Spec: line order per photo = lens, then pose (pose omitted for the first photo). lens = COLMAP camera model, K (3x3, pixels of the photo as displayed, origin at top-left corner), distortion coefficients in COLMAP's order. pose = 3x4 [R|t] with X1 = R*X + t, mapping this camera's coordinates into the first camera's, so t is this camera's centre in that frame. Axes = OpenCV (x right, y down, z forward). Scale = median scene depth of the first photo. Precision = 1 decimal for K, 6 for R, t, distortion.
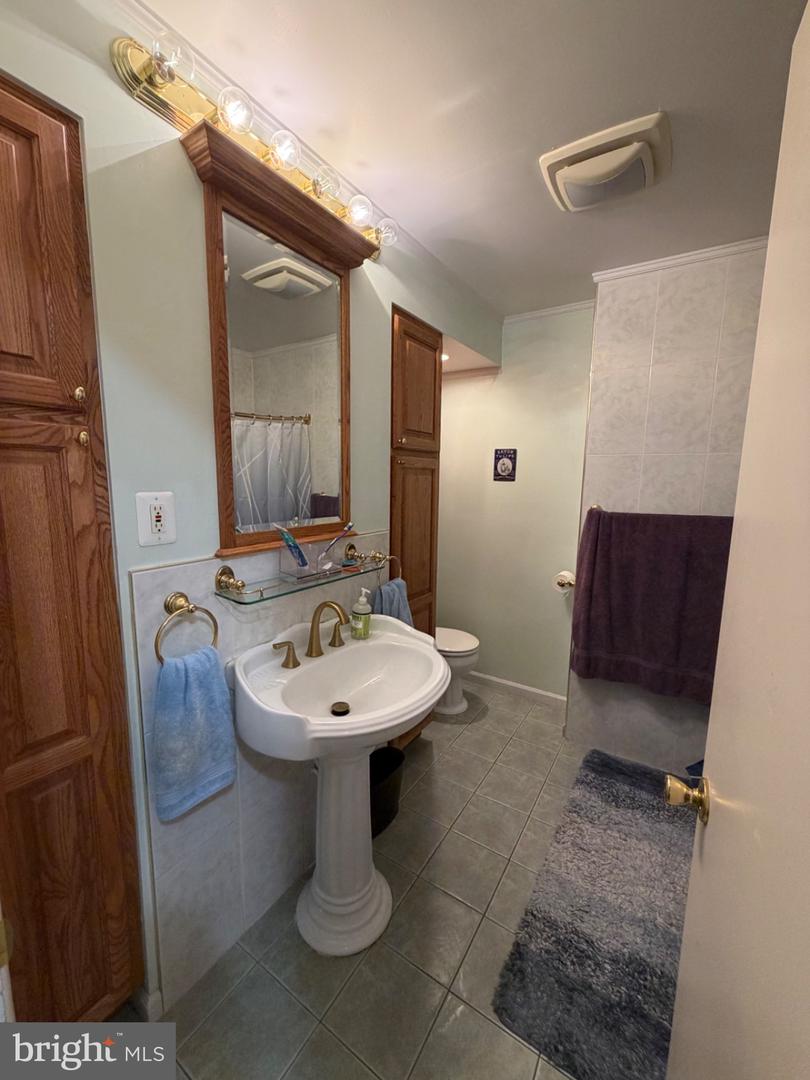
lens RADIAL K [[430.1, 0, 405.5], [0, 430.1, 536.2], [0, 0, 1]] dist [0.002152, 0.000200]
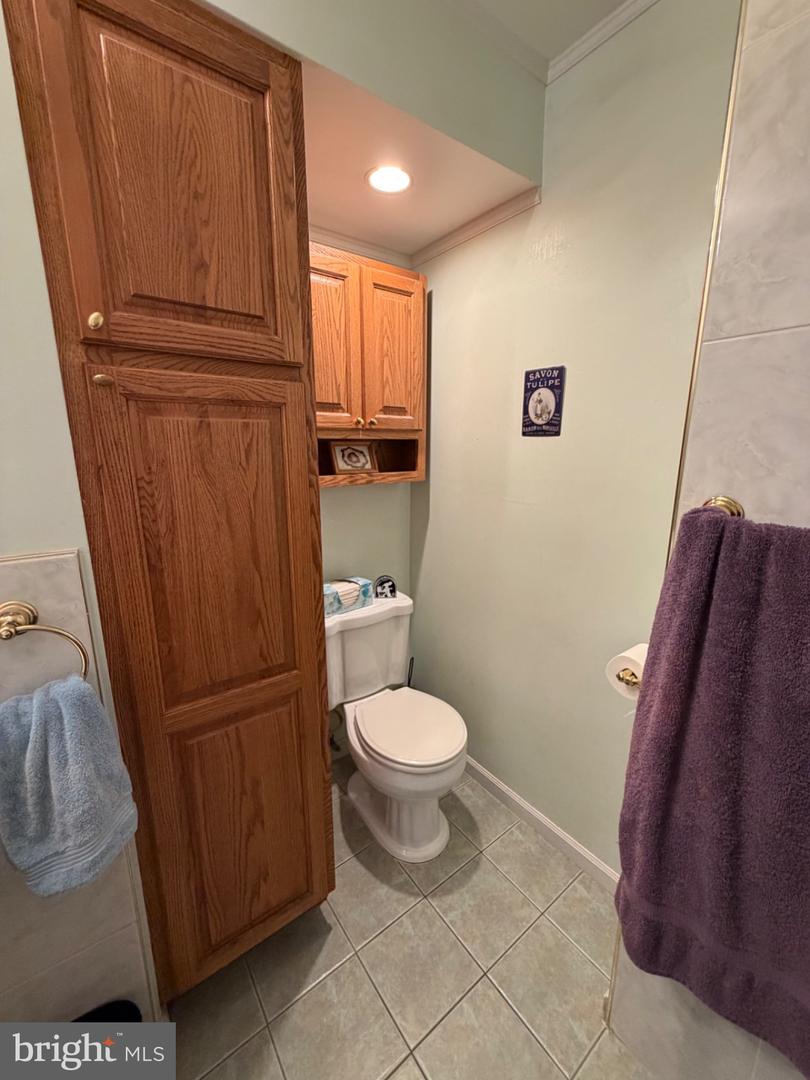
lens RADIAL K [[430.1, 0, 405.5], [0, 430.1, 536.2], [0, 0, 1]] dist [0.002152, 0.000200]
pose [[0.938102, 0.060484, -0.341038, 0.324712], [-0.036060, 0.996339, 0.077513, -0.058387], [0.344478, -0.060417, 0.936848, 0.597220]]
